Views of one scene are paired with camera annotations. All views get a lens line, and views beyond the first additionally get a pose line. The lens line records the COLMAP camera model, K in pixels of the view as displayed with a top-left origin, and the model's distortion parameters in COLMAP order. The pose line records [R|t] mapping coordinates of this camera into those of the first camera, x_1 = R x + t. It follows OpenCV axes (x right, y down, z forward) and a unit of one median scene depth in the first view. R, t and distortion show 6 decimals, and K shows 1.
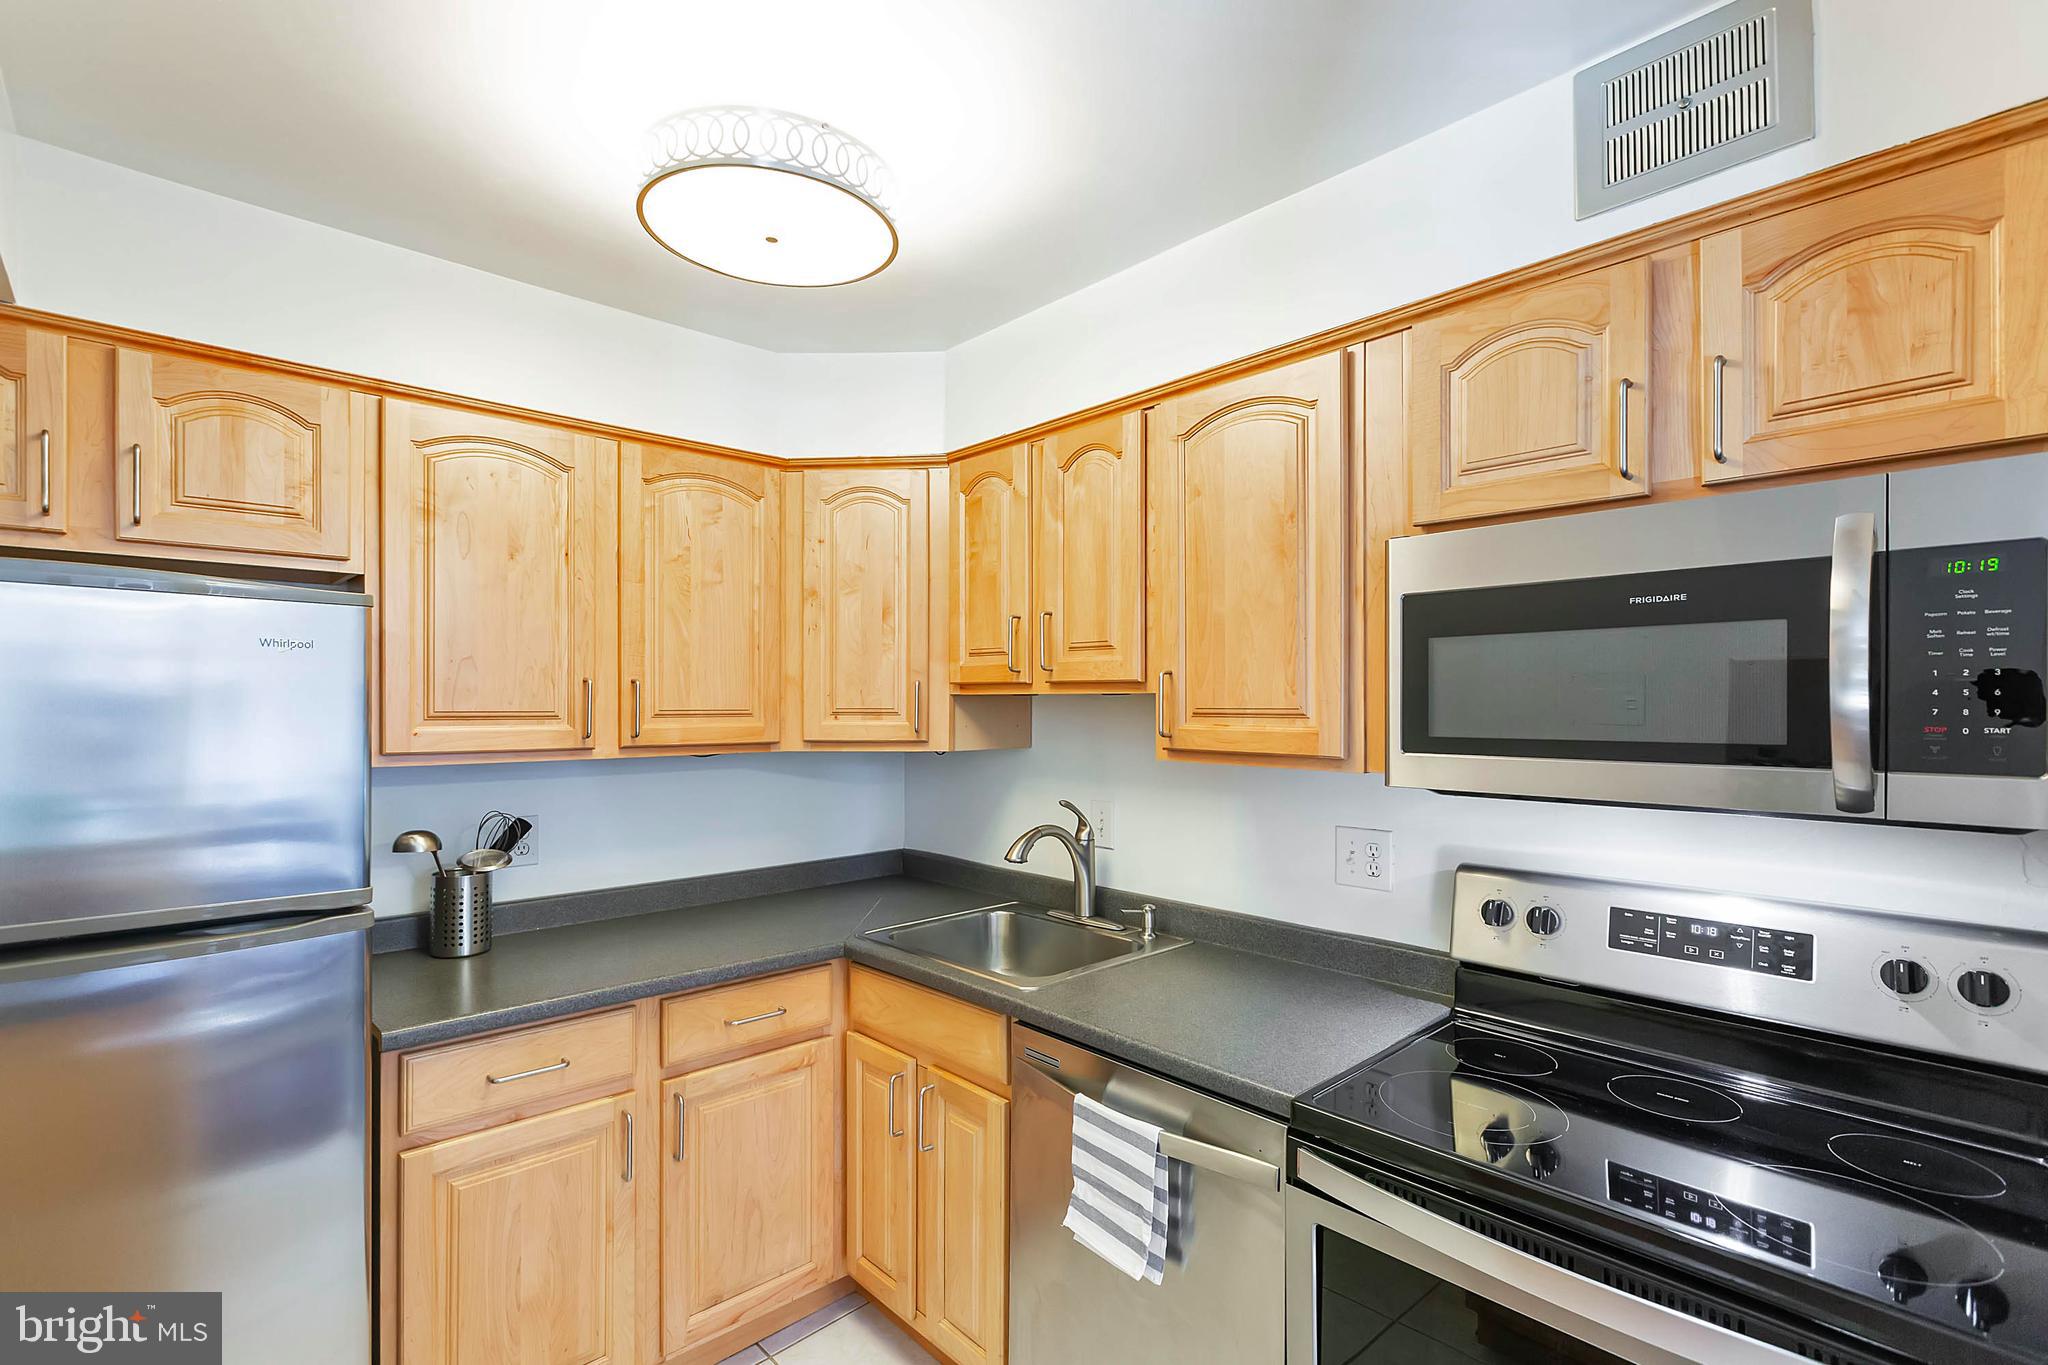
lens RADIAL K [[929.8, 0, 1015.0], [0, 929.8, 703.0], [0, 0, 1]] dist [-0.000235, -0.000562]
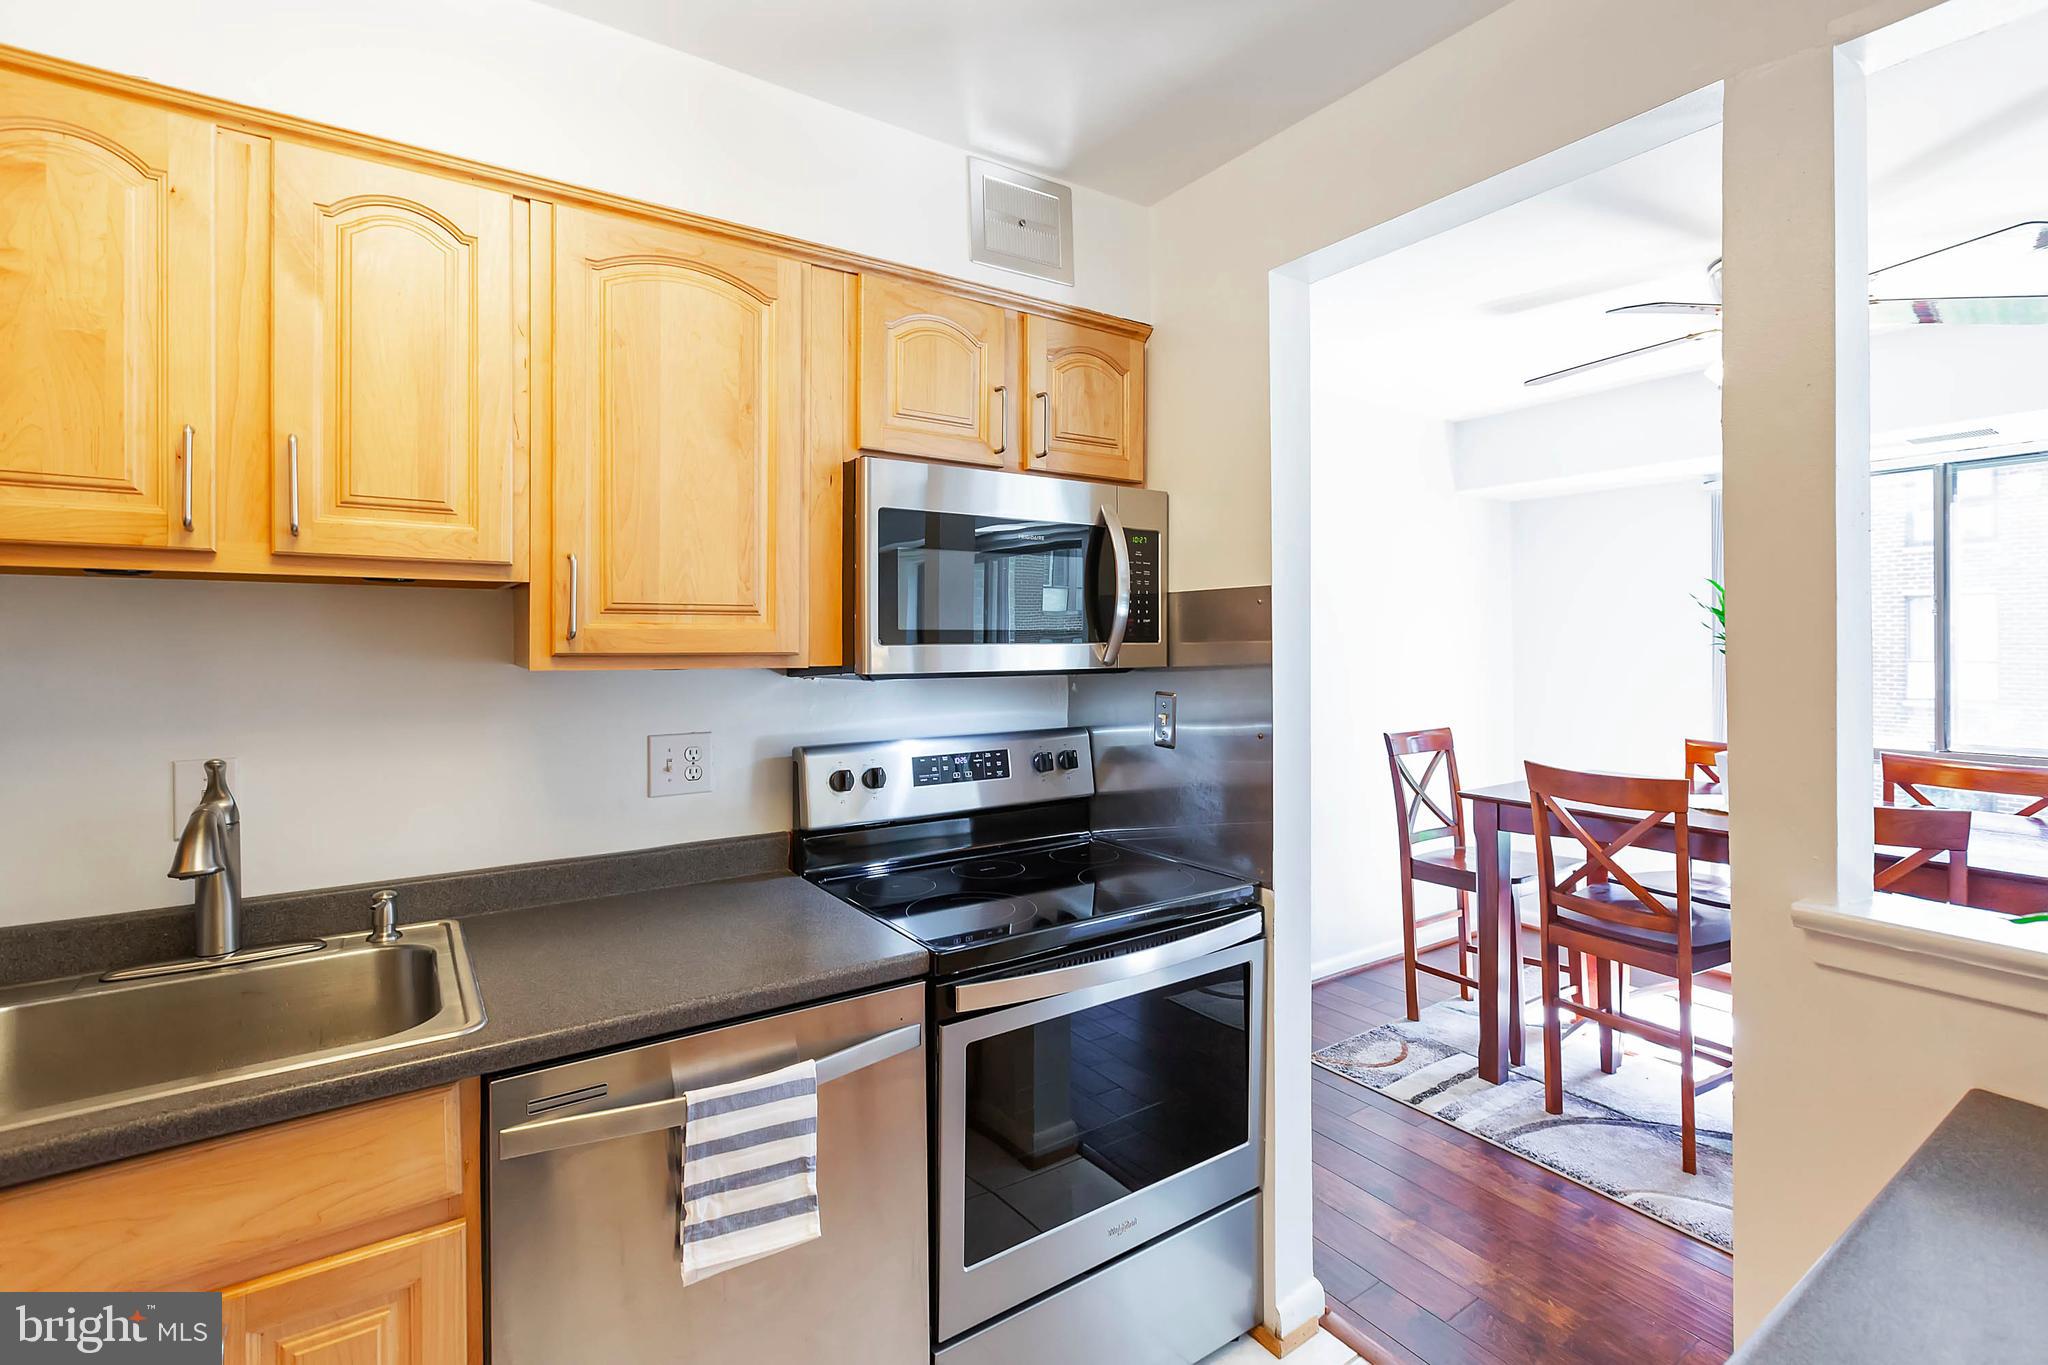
lens RADIAL K [[929.8, 0, 1032.1], [0, 929.8, 633.0], [0, 0, 1]] dist [-0.000235, -0.000562]
pose [[0.143558, 0.006284, 0.989622, -0.554944], [0.001402, 0.999978, -0.006554, 0.037709], [-0.989641, 0.002329, 0.143546, 0.512850]]
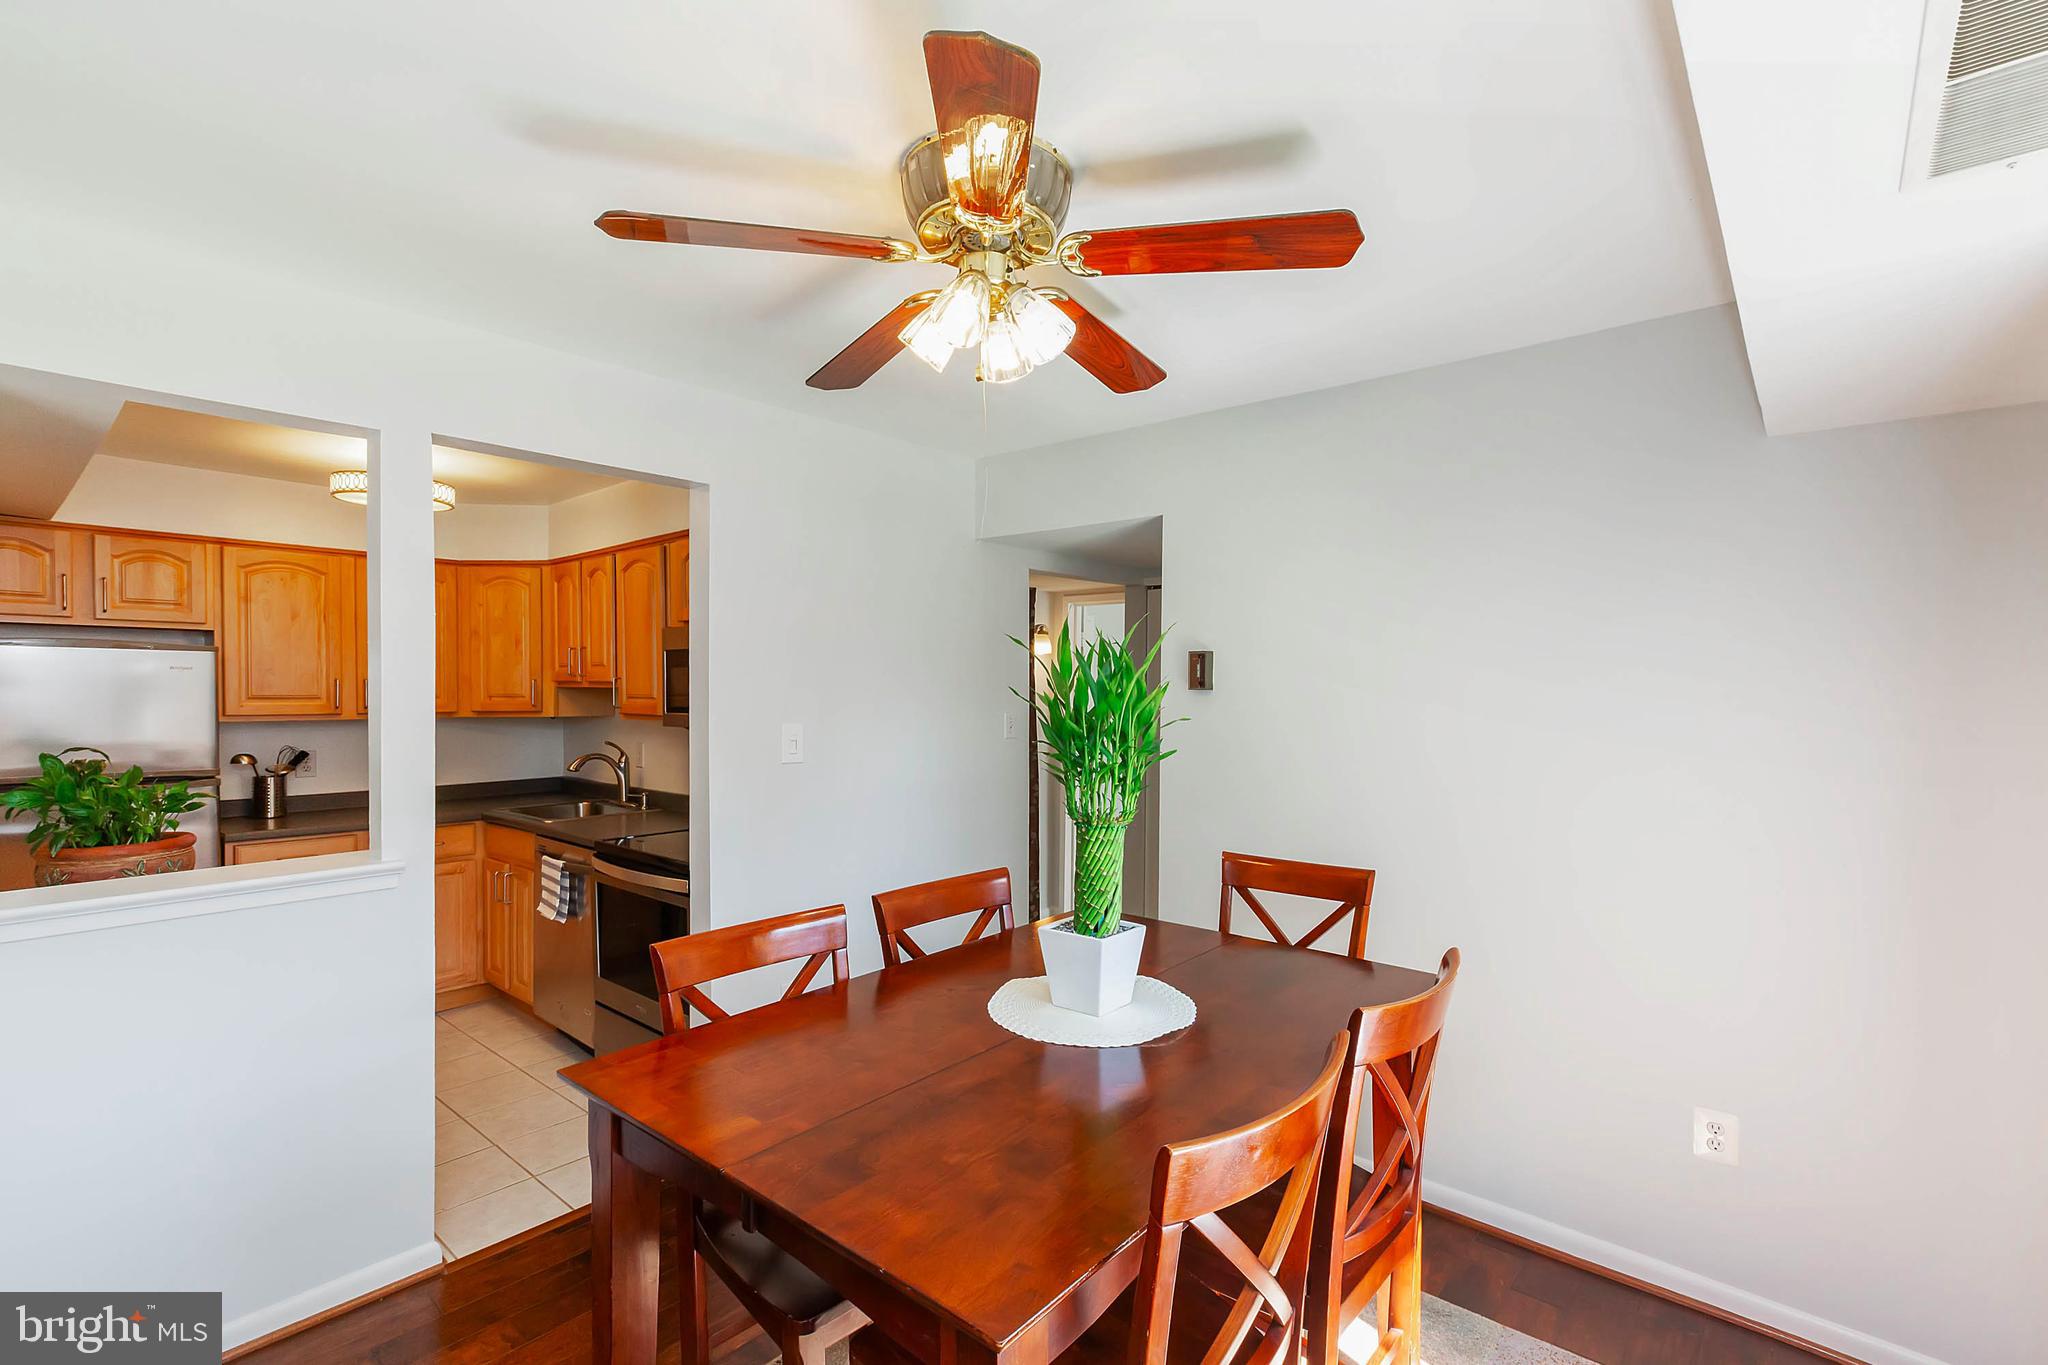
lens RADIAL K [[929.8, 0, 1036.8], [0, 929.8, 704.7], [0, 0, 1]] dist [-0.000235, -0.000562]
pose [[0.992959, 0.002232, 0.118439, 0.882961], [-0.004510, 0.999810, 0.018967, -0.017011], [-0.118374, -0.019367, 0.992780, -1.286787]]
